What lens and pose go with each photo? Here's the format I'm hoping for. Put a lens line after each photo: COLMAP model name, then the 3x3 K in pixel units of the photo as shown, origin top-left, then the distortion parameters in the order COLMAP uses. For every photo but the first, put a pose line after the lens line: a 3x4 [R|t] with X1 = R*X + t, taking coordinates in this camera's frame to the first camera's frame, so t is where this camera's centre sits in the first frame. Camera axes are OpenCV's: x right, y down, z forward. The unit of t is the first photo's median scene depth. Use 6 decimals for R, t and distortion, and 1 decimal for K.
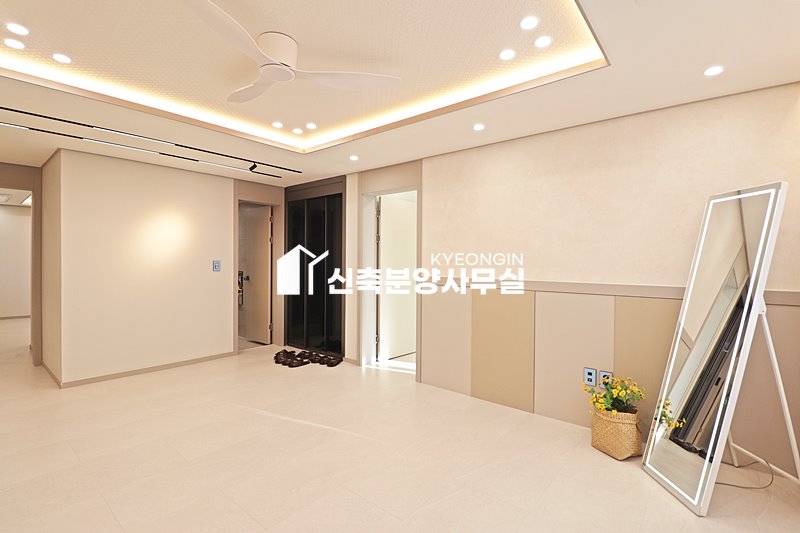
lens RADIAL K [[372.9, 0, 403.8], [0, 372.9, 260.4], [0, 0, 1]] dist [0.001271, -0.010683]
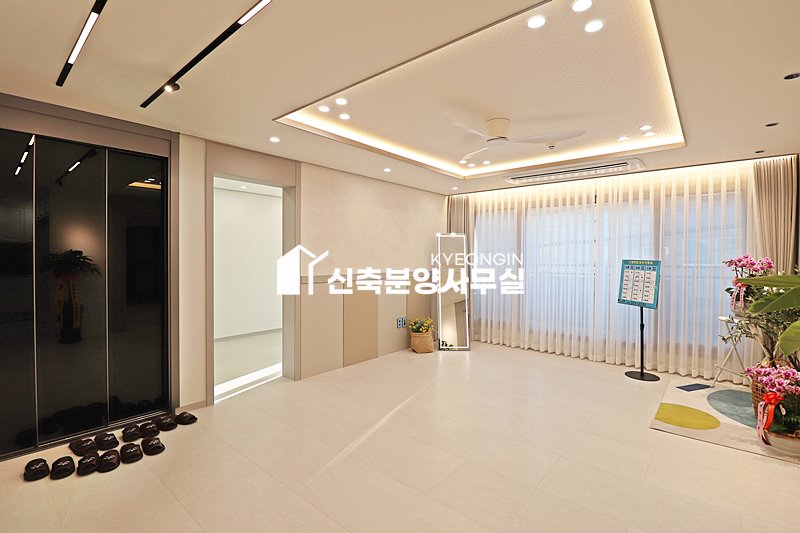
lens RADIAL K [[371.2, 0, 399.9], [0, 371.2, 256.0], [0, 0, 1]] dist [-0.002108, -0.011334]
pose [[0.011381, -0.002014, 0.999933, -1.072190], [-0.001761, 0.999996, 0.002034, -0.016797], [-0.999934, -0.001784, 0.011377, 0.789255]]
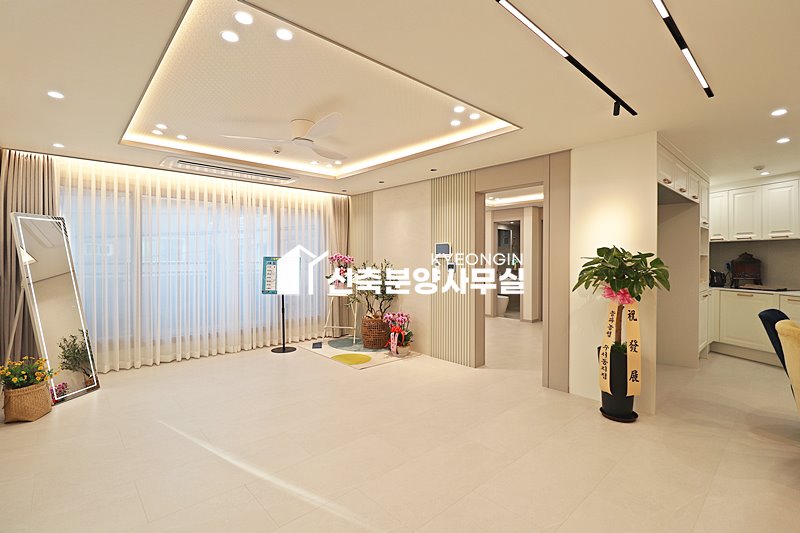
lens RADIAL K [[372.9, 0, 403.8], [0, 372.9, 260.4], [0, 0, 1]] dist [0.001271, -0.010683]
pose [[-0.991762, -0.009951, 0.127711, -0.551249], [-0.008218, 0.999867, 0.014093, -0.014660], [-0.127834, 0.012927, -0.991711, 1.439923]]
